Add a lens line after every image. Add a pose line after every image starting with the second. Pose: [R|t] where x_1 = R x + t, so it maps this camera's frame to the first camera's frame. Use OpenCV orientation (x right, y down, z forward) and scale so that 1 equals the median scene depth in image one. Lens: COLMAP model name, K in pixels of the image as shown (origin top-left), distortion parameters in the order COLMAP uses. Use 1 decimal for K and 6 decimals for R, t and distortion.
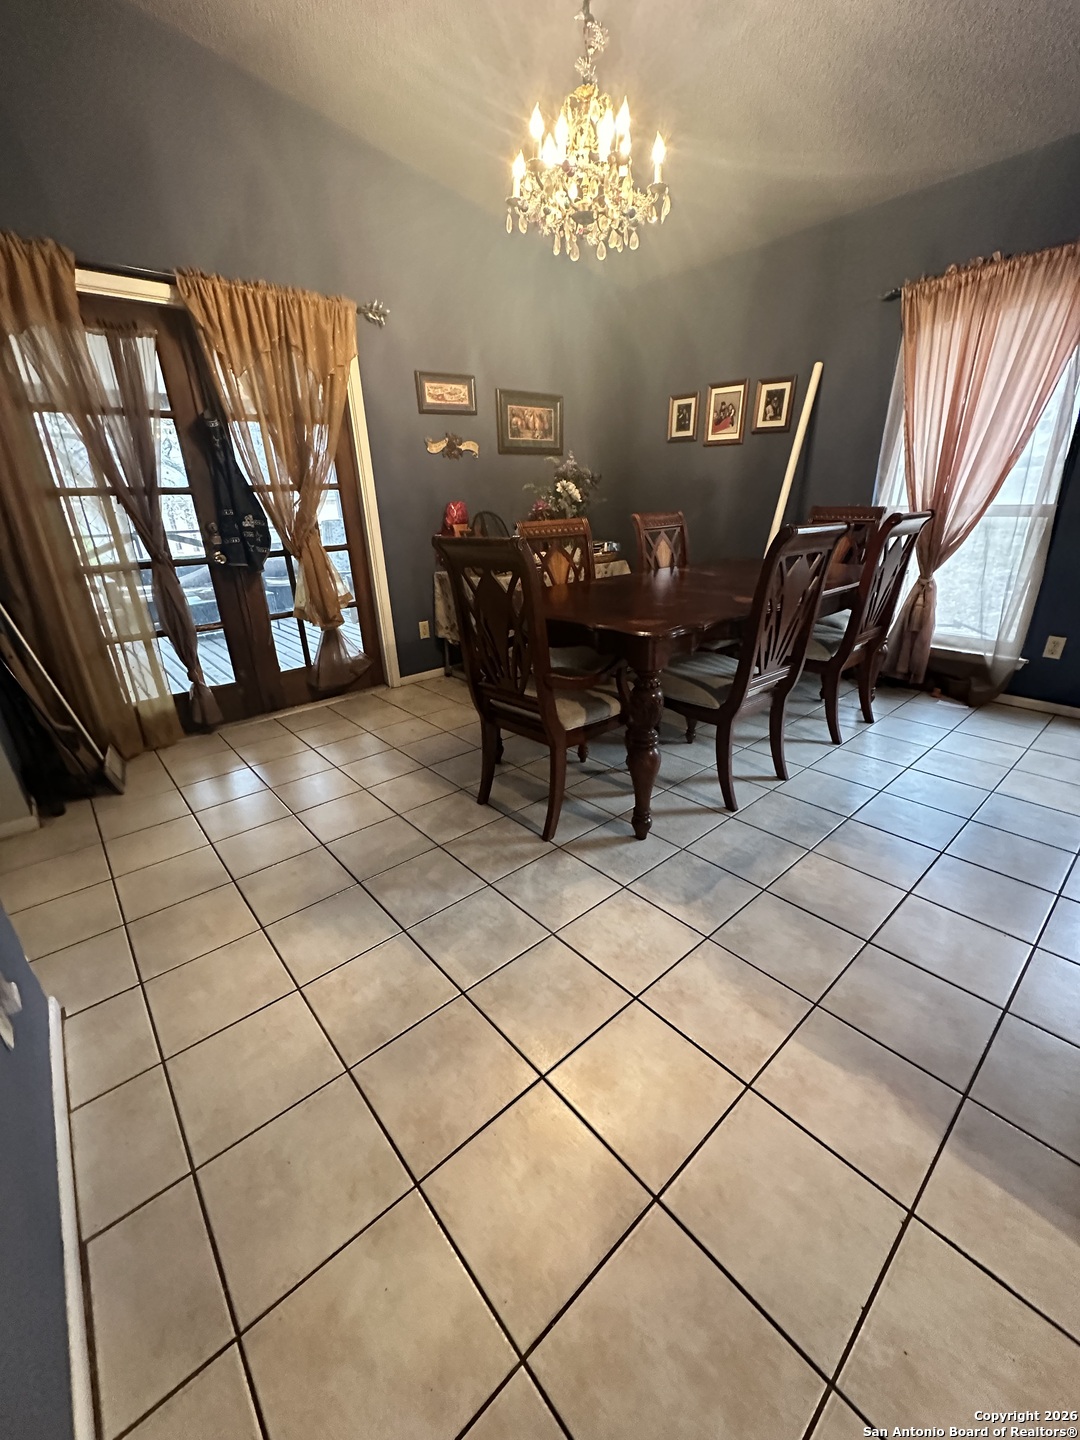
lens RADIAL K [[573.2, 0, 541.4], [0, 573.2, 719.9], [0, 0, 1]] dist [-0.002626, 0.000313]
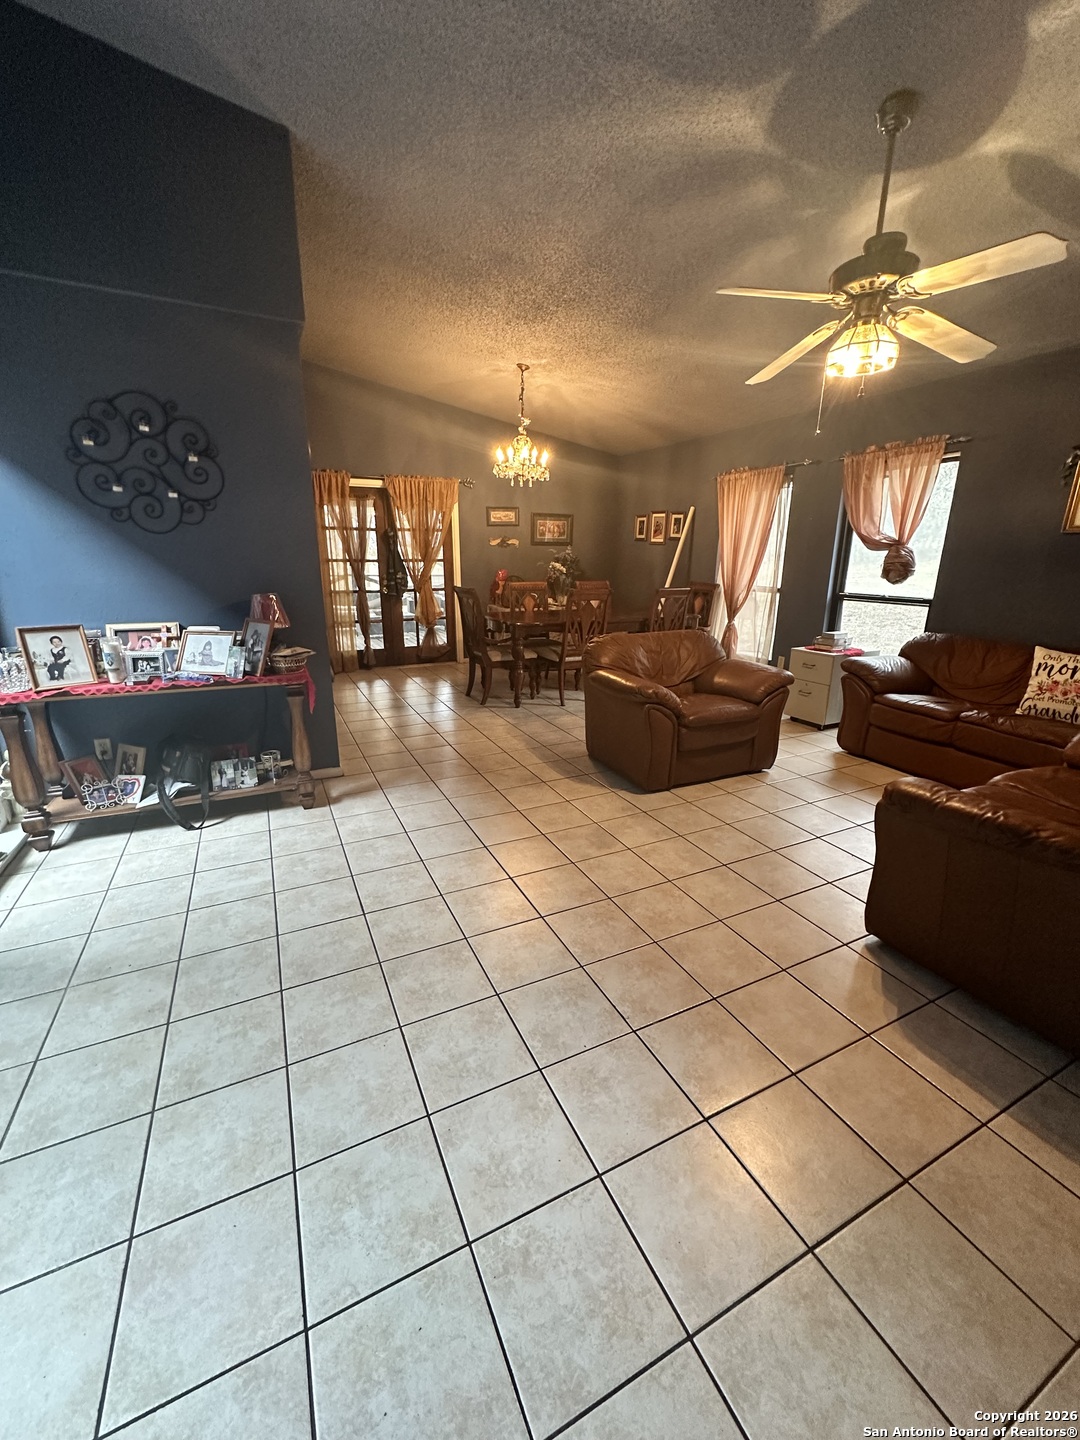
lens RADIAL K [[570.1, 0, 540.0], [0, 570.1, 720.0], [0, 0, 1]] dist [-0.003538, 0.000669]
pose [[0.964841, 0.109380, -0.238994, 0.547721], [-0.129683, 0.989017, -0.070900, 0.267141], [0.228614, 0.099401, 0.968429, -0.869838]]
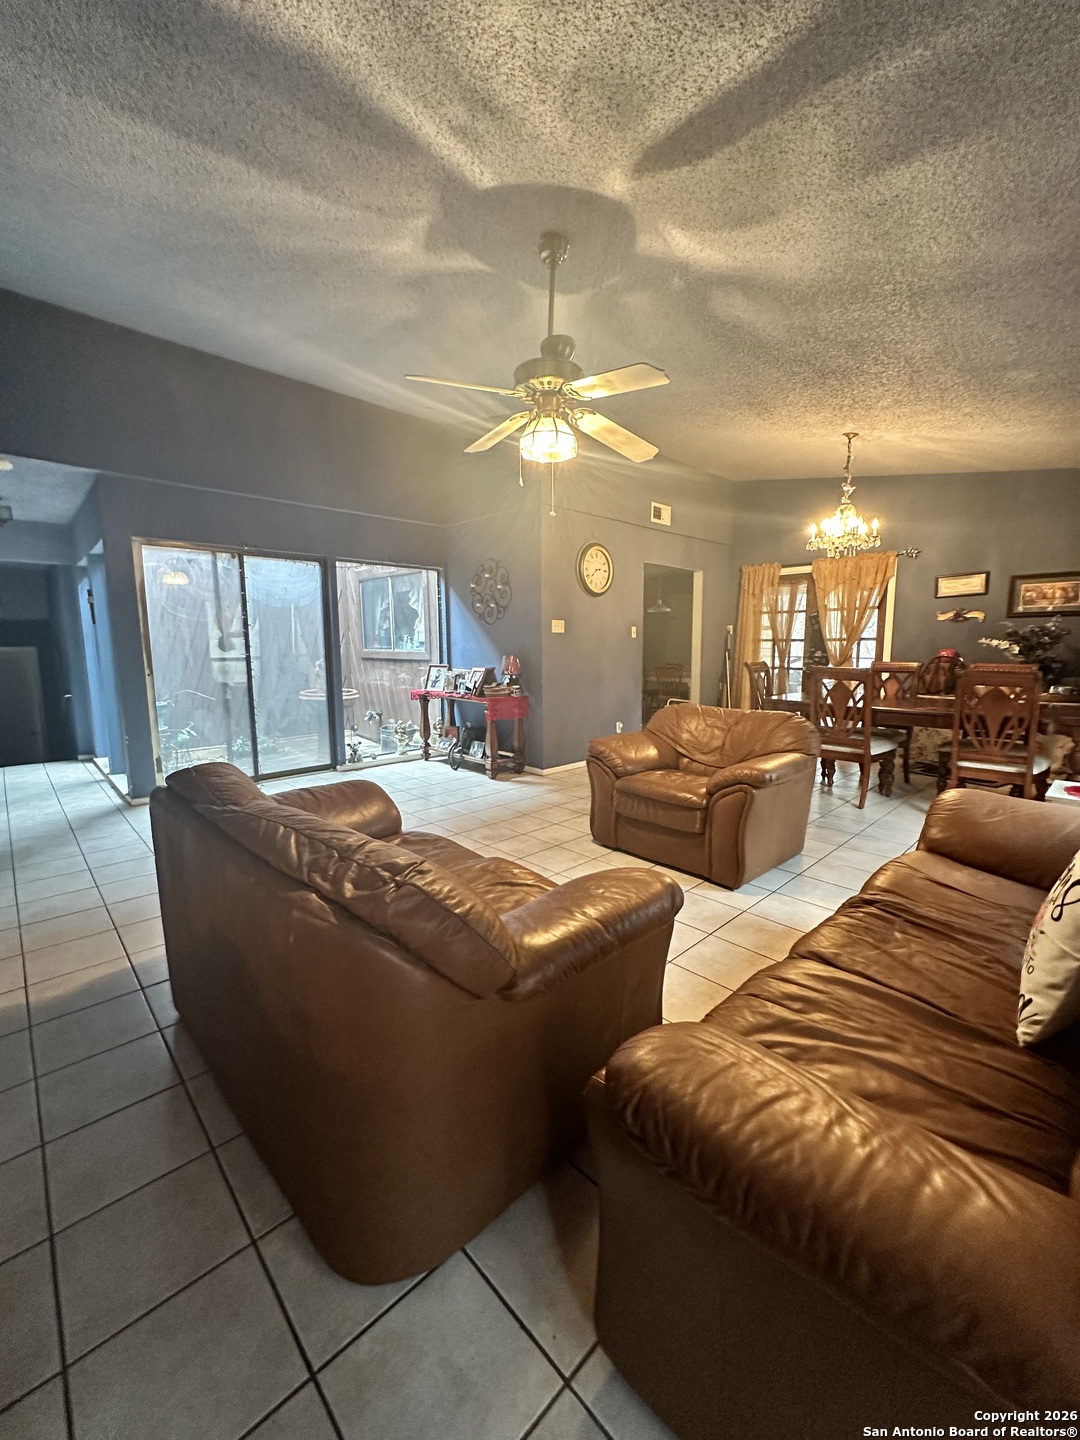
lens RADIAL K [[573.2, 0, 541.4], [0, 573.2, 719.9], [0, 0, 1]] dist [-0.002626, 0.000313]
pose [[0.048219, 0.163336, -0.985392, 1.522549], [-0.359688, 0.923193, 0.135425, -0.024032], [0.931826, 0.347903, 0.103265, -0.124112]]
